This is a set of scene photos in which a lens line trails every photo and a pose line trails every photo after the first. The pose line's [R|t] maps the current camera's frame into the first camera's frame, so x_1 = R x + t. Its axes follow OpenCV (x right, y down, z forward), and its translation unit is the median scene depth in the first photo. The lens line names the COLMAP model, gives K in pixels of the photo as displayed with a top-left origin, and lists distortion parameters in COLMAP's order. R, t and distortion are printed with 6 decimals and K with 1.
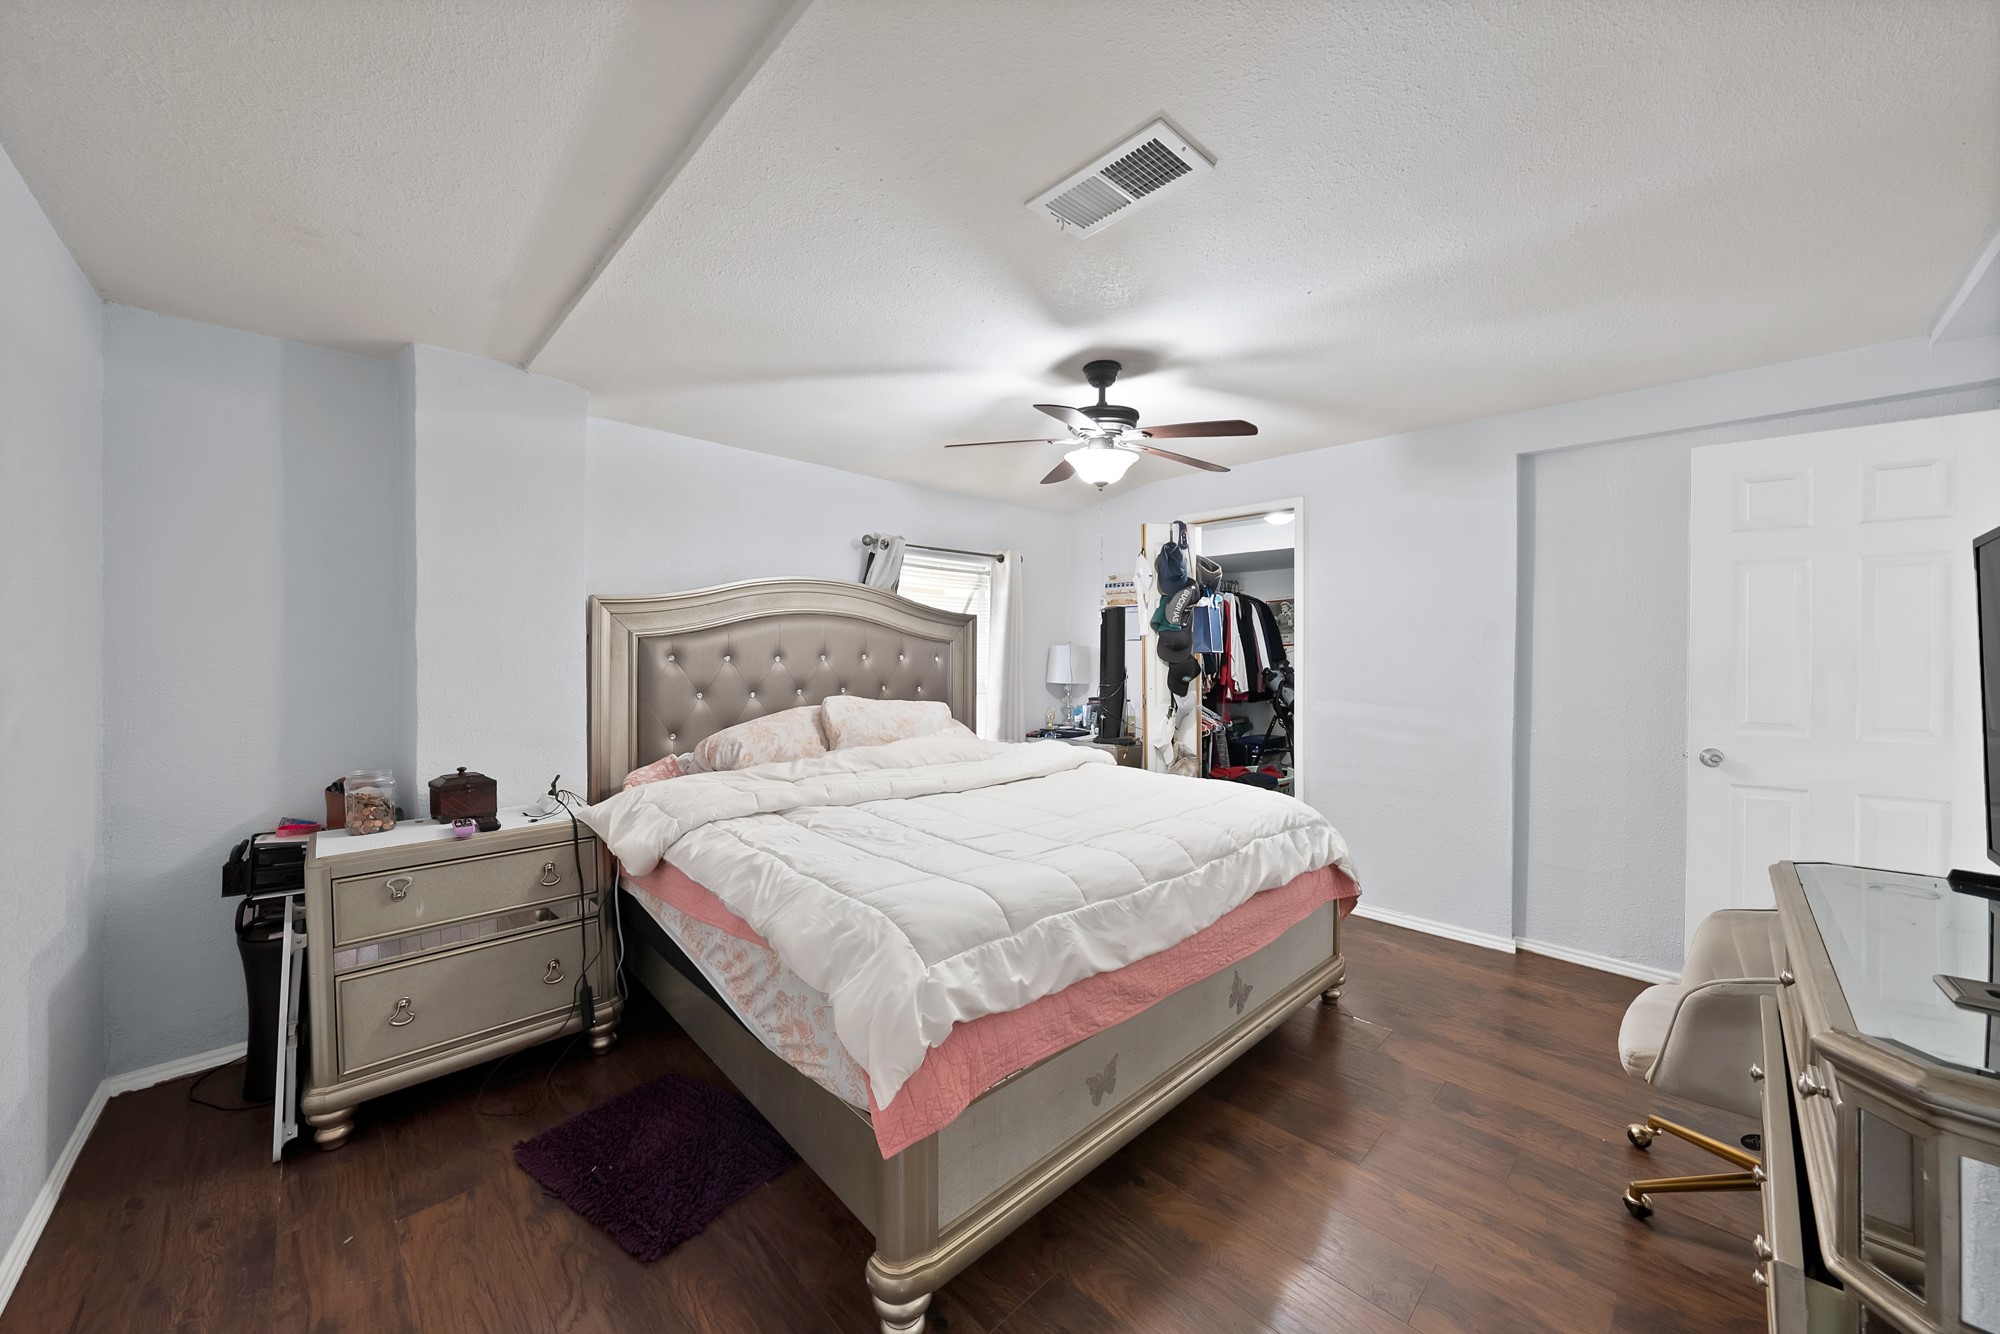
lens RADIAL K [[715.4, 0, 992.0], [0, 715.4, 661.3], [0, 0, 1]] dist [-0.032445, 0.005604]
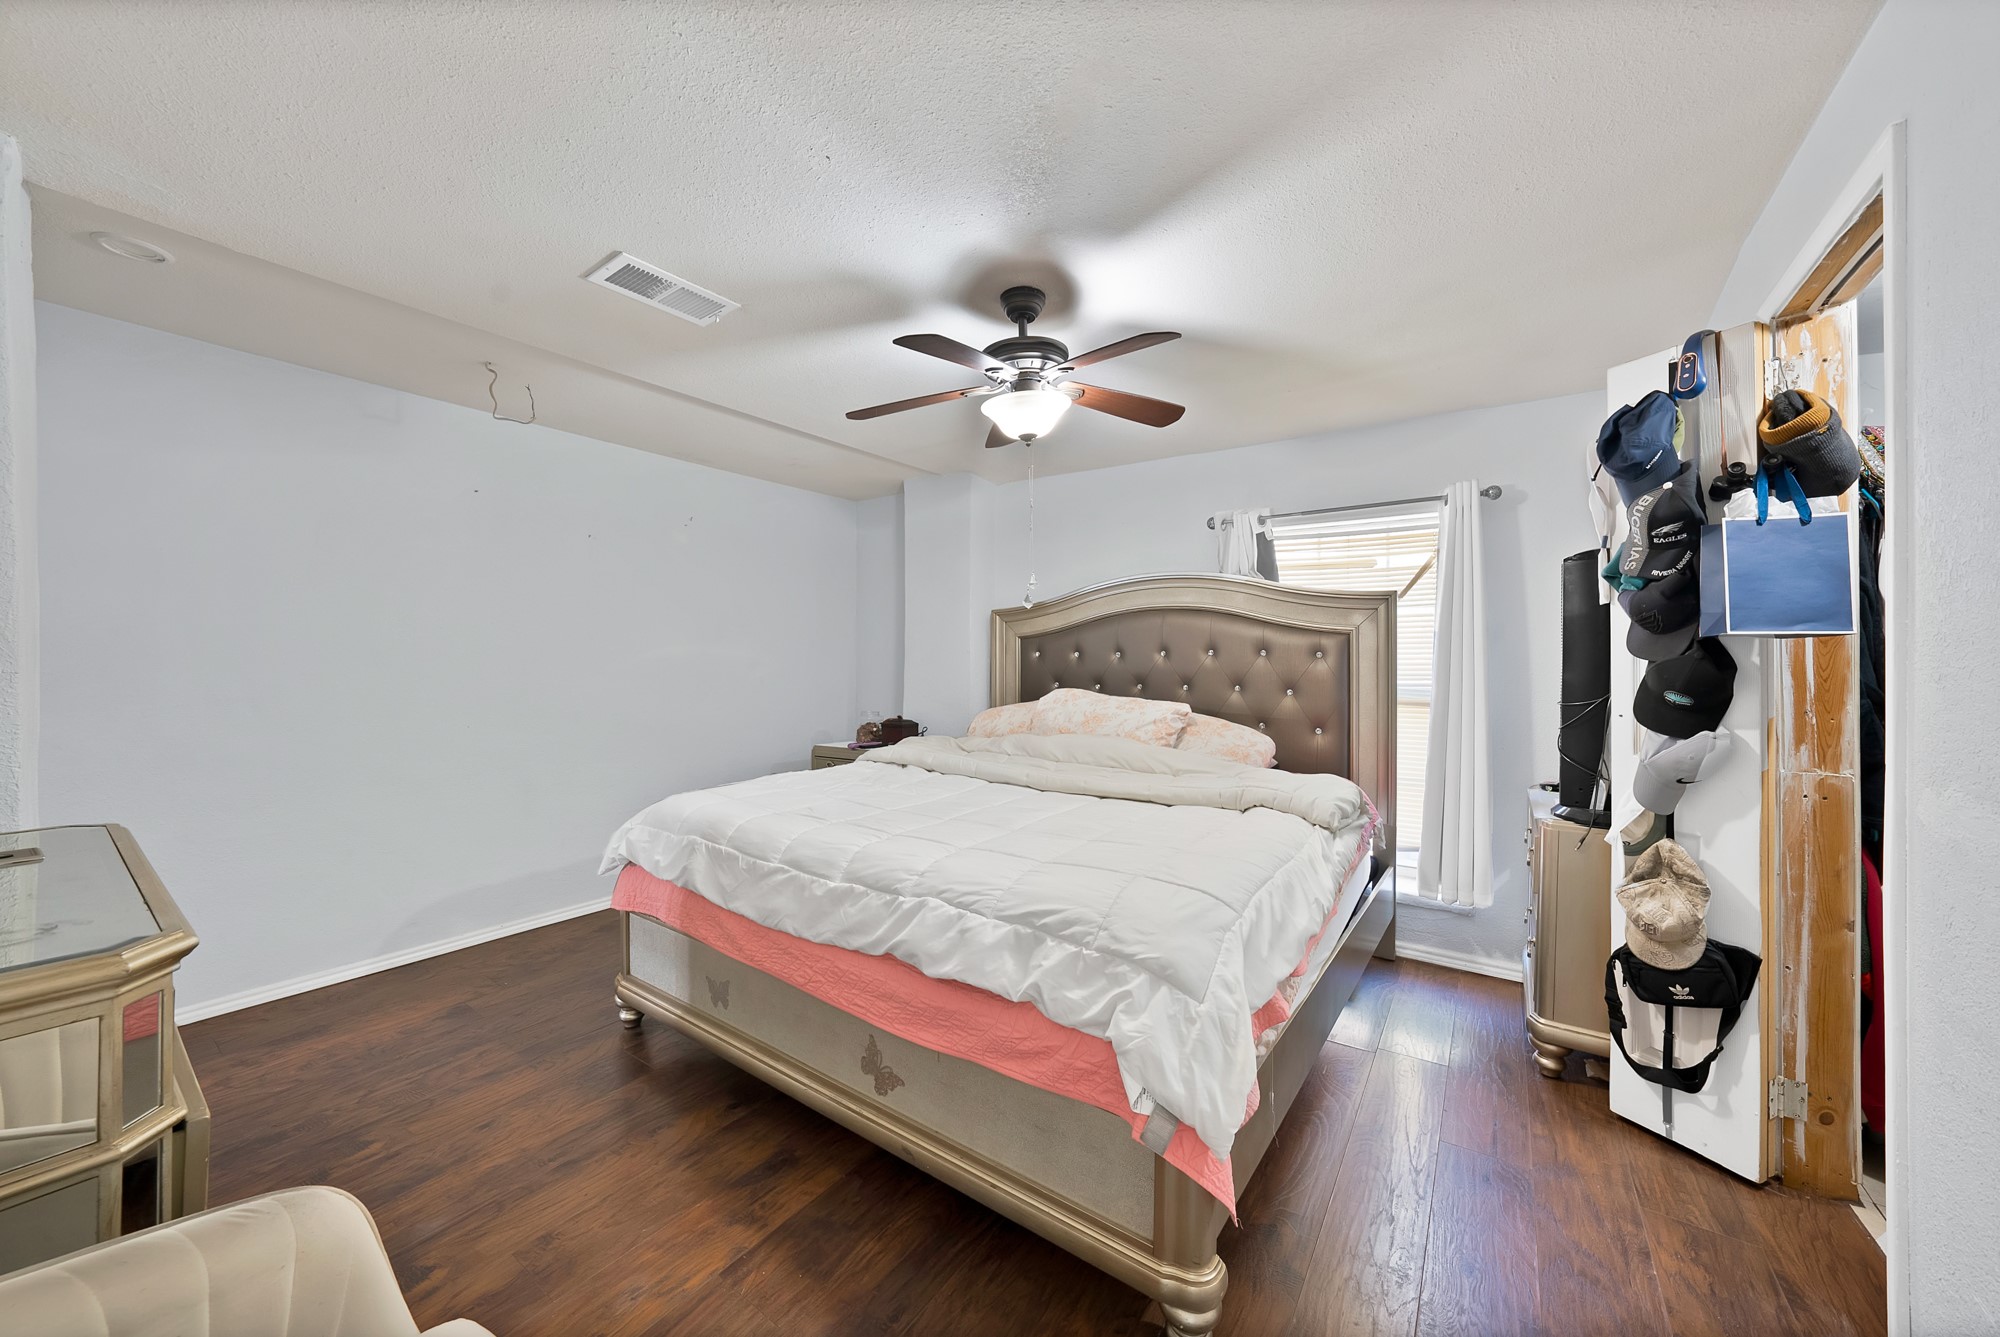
lens RADIAL K [[715.4, 0, 992.0], [0, 715.4, 662.8], [0, 0, 1]] dist [-0.032445, 0.005604]
pose [[0.196107, 0.010984, -0.980521, 1.119645], [-0.006964, 0.999928, 0.009808, 0.003849], [0.980558, 0.004905, 0.196169, 0.941613]]
